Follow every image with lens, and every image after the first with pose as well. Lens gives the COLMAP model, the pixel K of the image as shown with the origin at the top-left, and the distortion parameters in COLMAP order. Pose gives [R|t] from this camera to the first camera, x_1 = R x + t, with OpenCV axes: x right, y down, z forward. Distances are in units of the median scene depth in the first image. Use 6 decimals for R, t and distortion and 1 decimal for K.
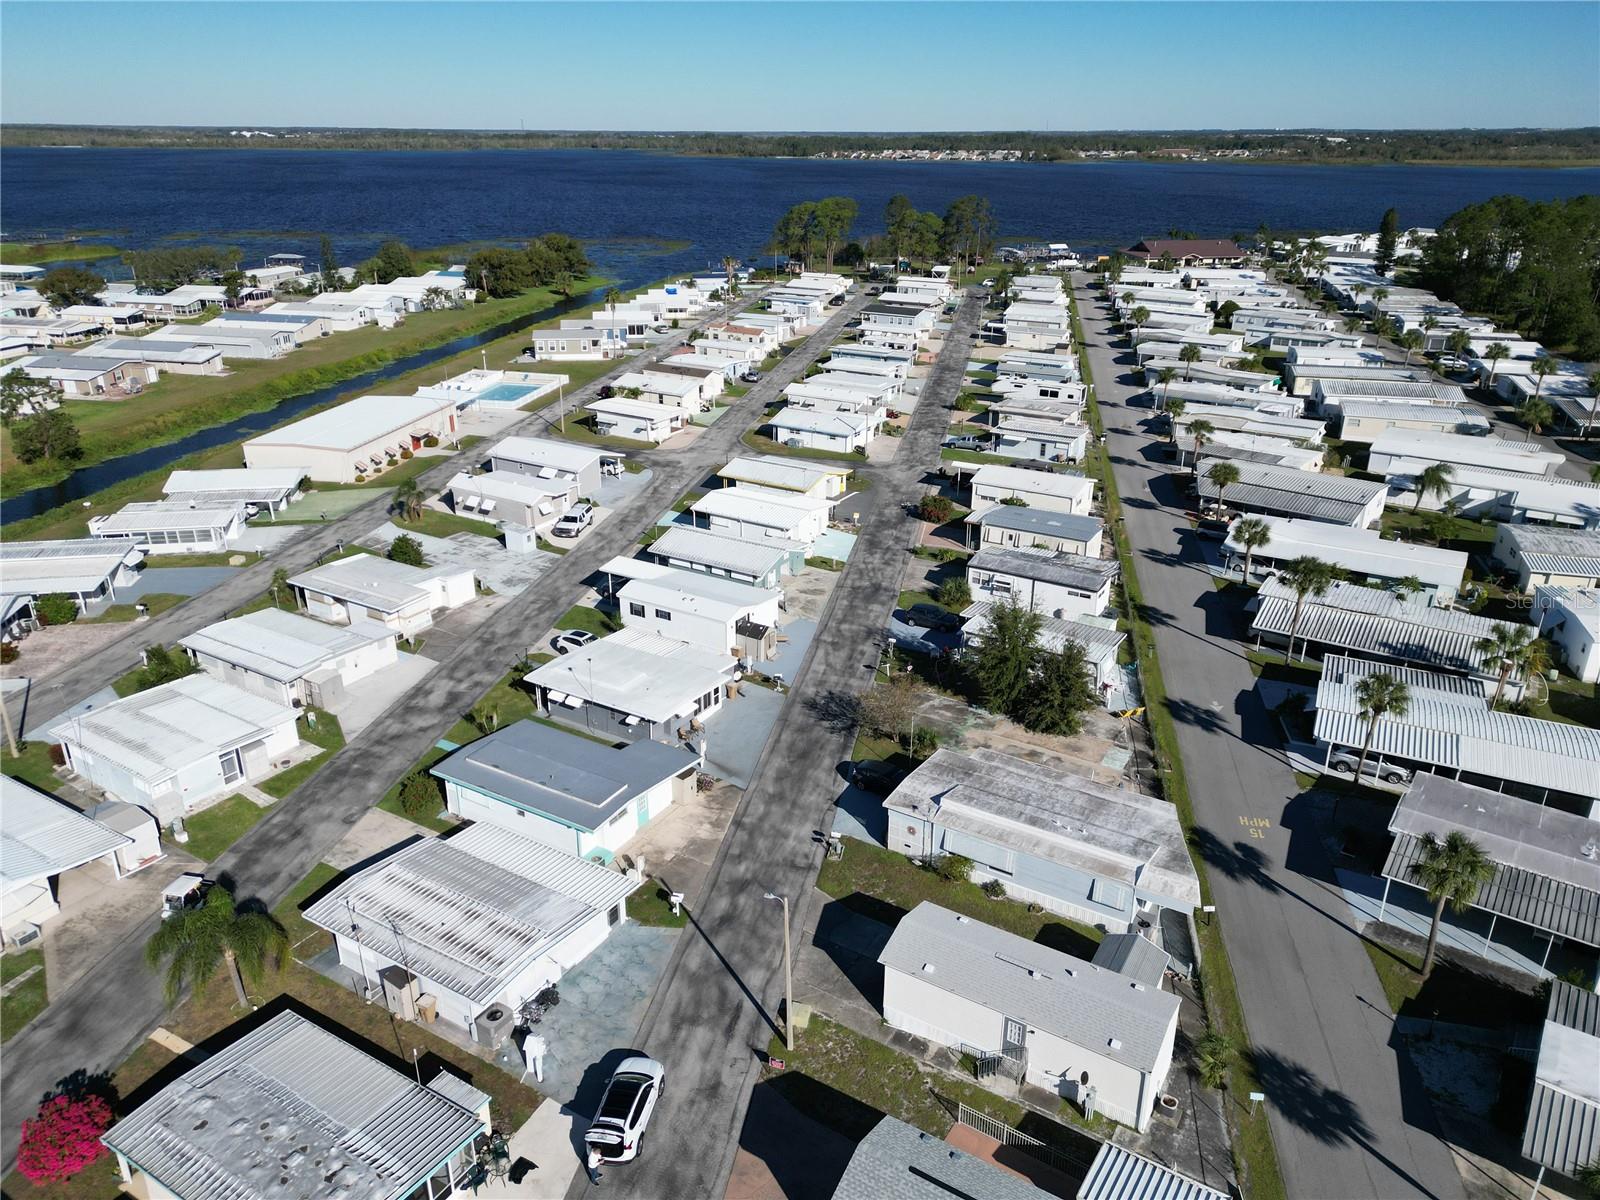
lens RADIAL K [[1127.1, 0, 803.7], [0, 1127.1, 590.3], [0, 0, 1]] dist [0.072033, -0.055826]
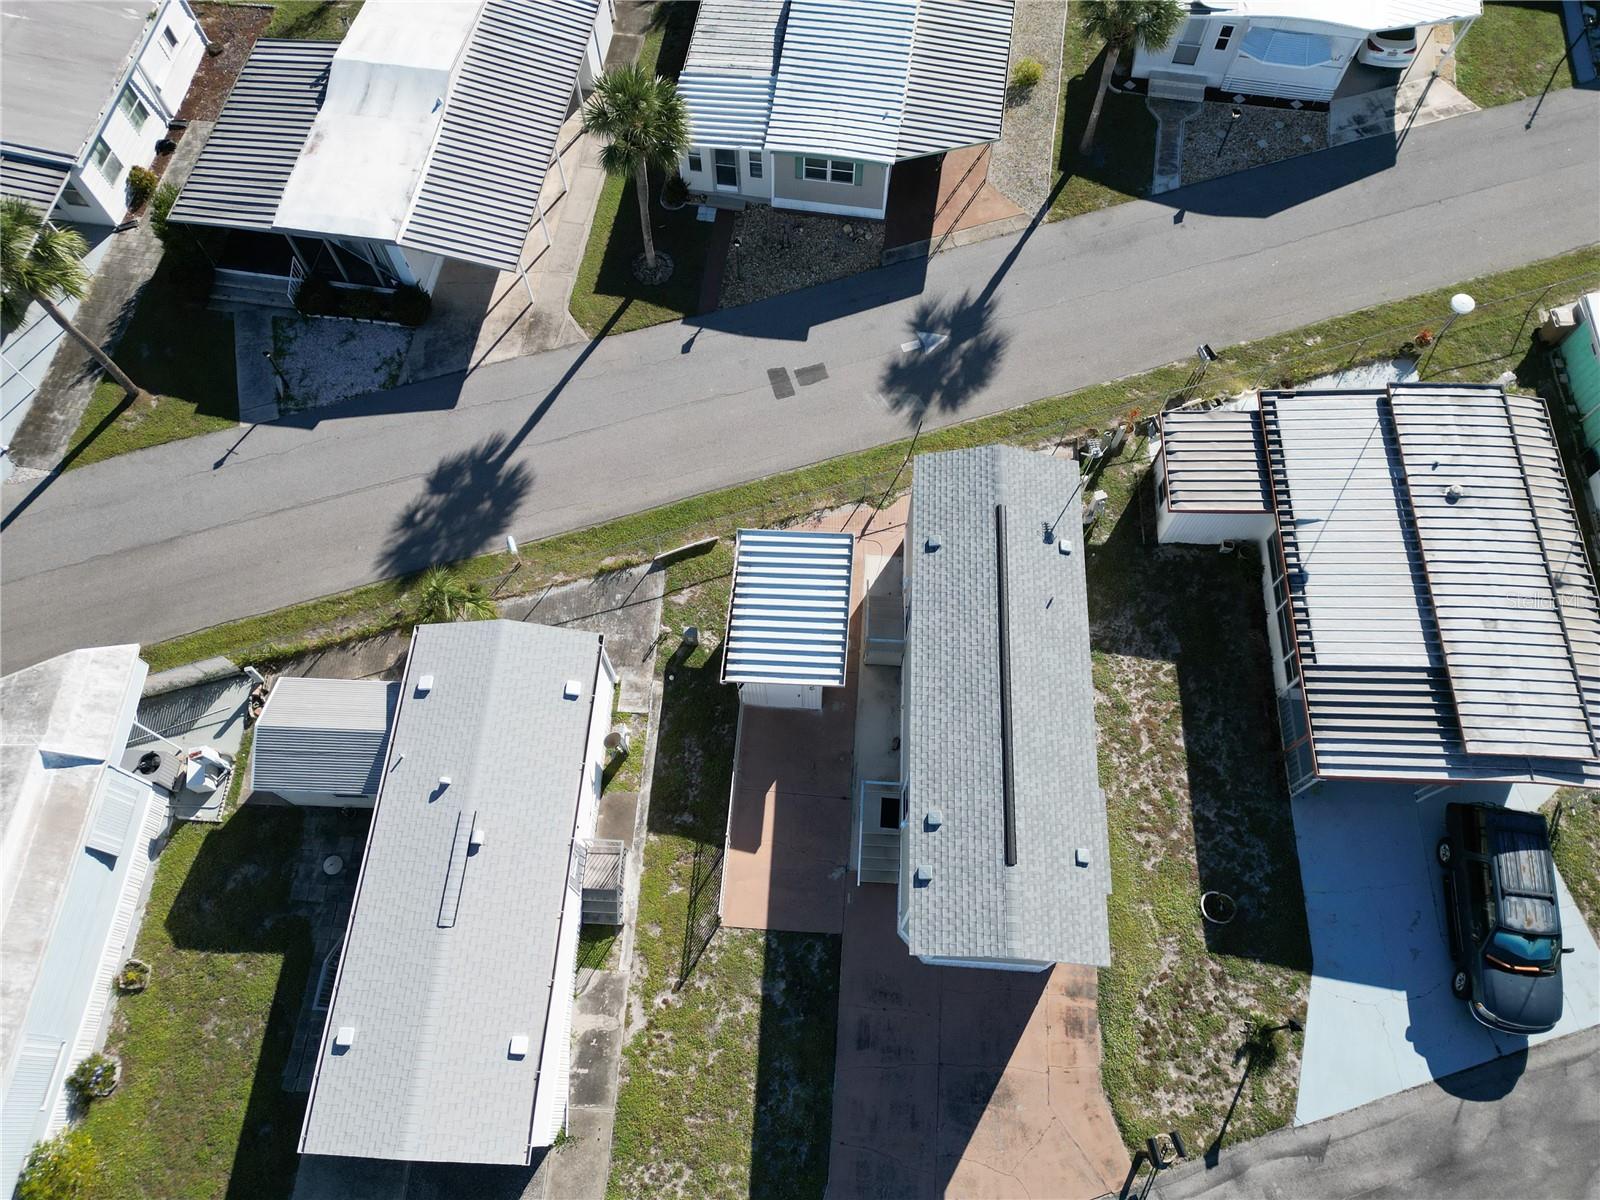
lens RADIAL K [[1127.1, 0, 803.7], [0, 1127.1, 590.3], [0, 0, 1]] dist [0.072033, -0.055826]
pose [[-0.472153, -0.804317, 0.360757, 0.031927], [0.332104, 0.216790, 0.917992, -0.133093], [-0.816565, 0.553242, 0.164759, 0.714168]]
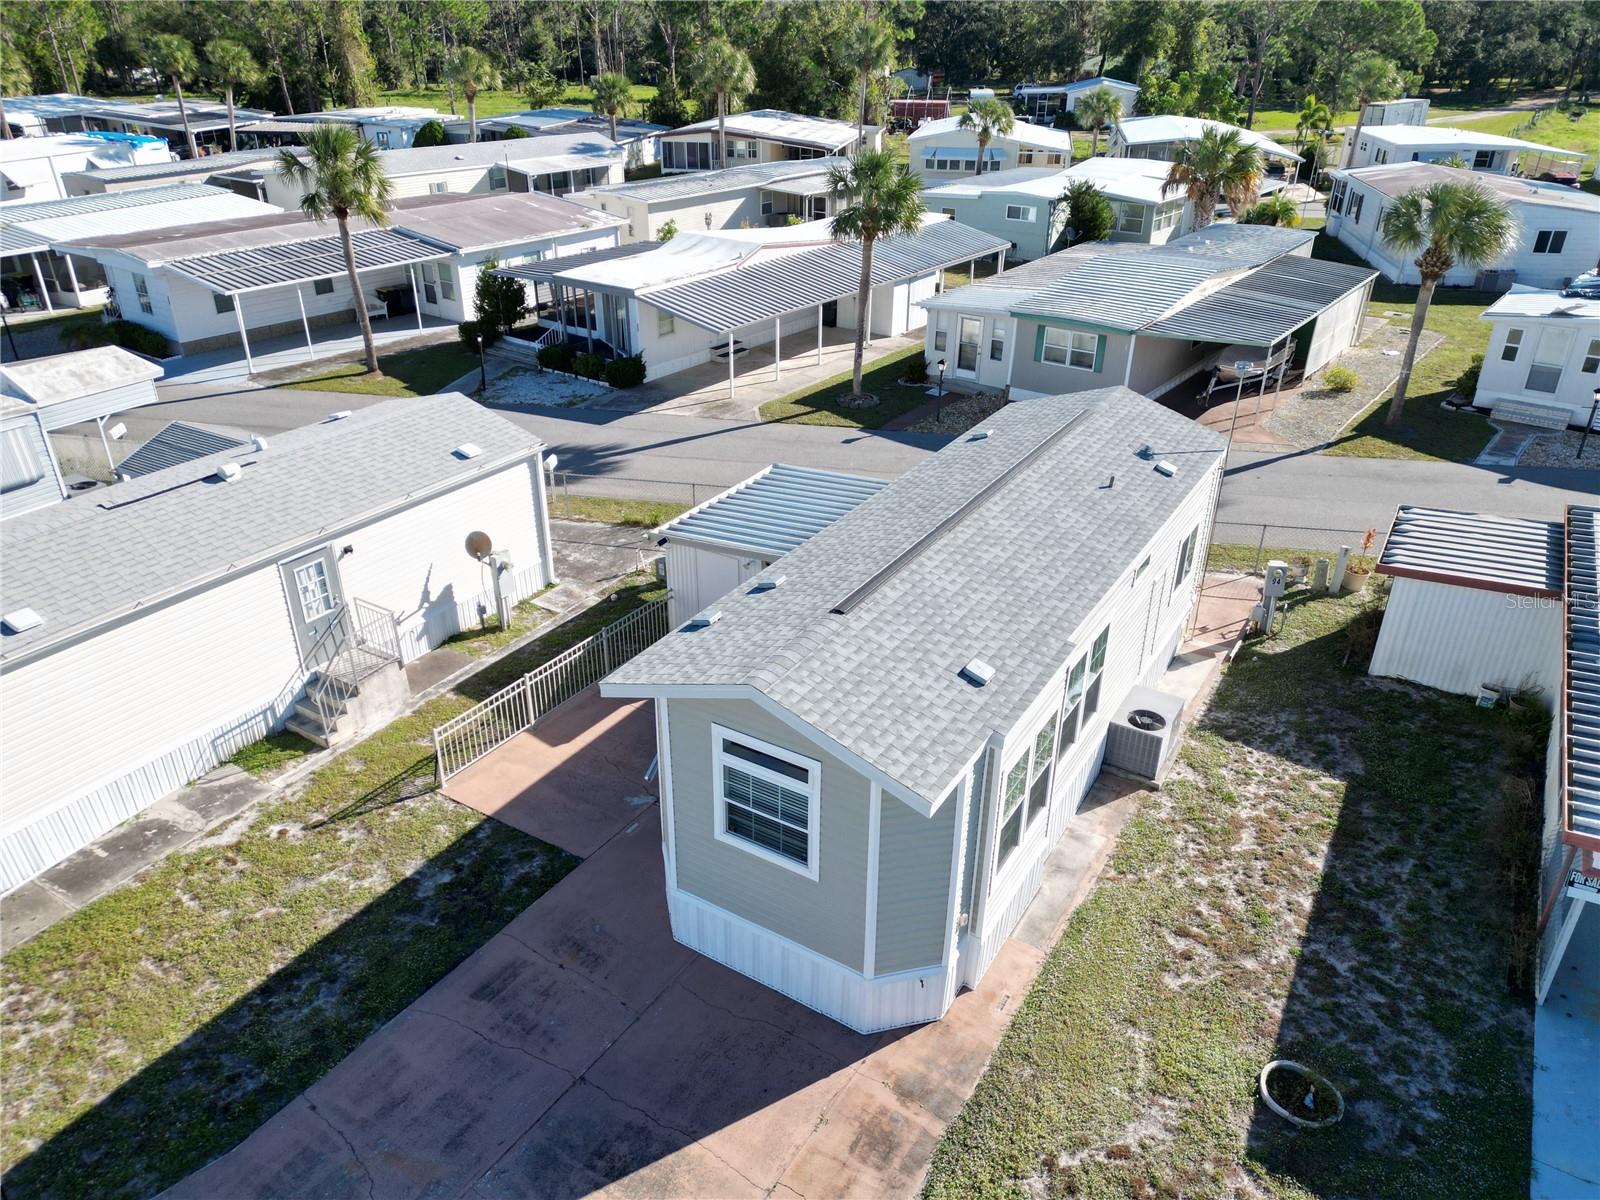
lens RADIAL K [[1127.1, 0, 803.7], [0, 1127.1, 590.3], [0, 0, 1]] dist [0.072033, -0.055826]
pose [[0.004303, -0.459518, 0.888158, -0.173260], [0.377213, 0.823299, 0.424134, 0.274433], [-0.926117, 0.333199, 0.176879, 0.748061]]
